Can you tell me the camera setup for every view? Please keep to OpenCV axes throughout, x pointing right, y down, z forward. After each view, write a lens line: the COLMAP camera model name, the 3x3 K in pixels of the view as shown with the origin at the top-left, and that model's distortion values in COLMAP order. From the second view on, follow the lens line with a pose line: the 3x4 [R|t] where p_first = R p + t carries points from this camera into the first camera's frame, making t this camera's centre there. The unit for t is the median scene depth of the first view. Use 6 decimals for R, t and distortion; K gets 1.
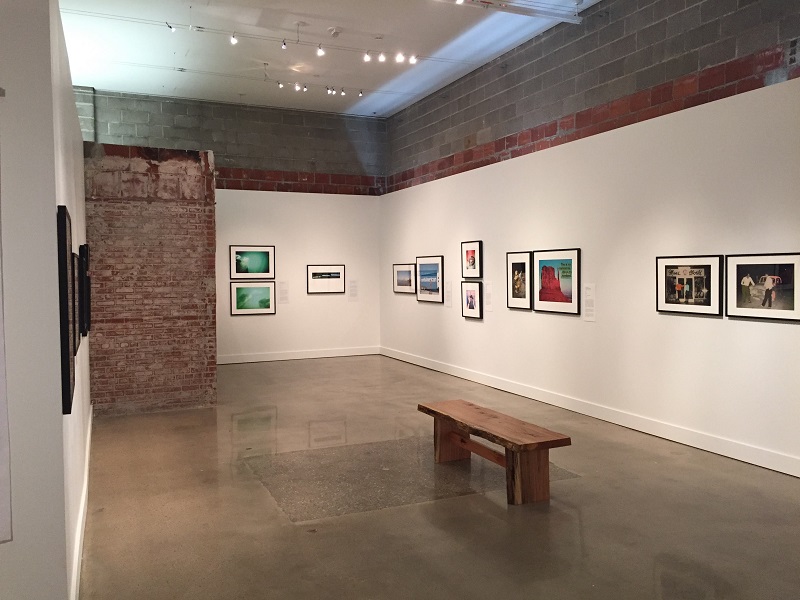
lens RADIAL K [[711.8, 0, 399.4], [0, 711.8, 300.1], [0, 0, 1]] dist [0.110198, -0.133774]
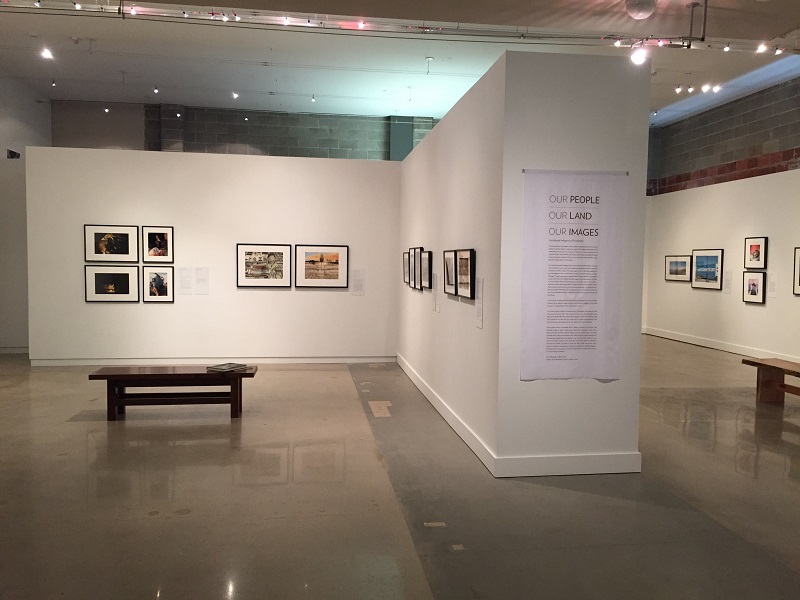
lens RADIAL K [[711.8, 0, 400.2], [0, 711.8, 301.6], [0, 0, 1]] dist [0.110198, -0.133774]
pose [[0.964510, 0.035380, -0.261665, -0.138207], [-0.031349, 0.999317, 0.019565, 0.016924], [0.262178, -0.010668, 0.964961, -0.283931]]
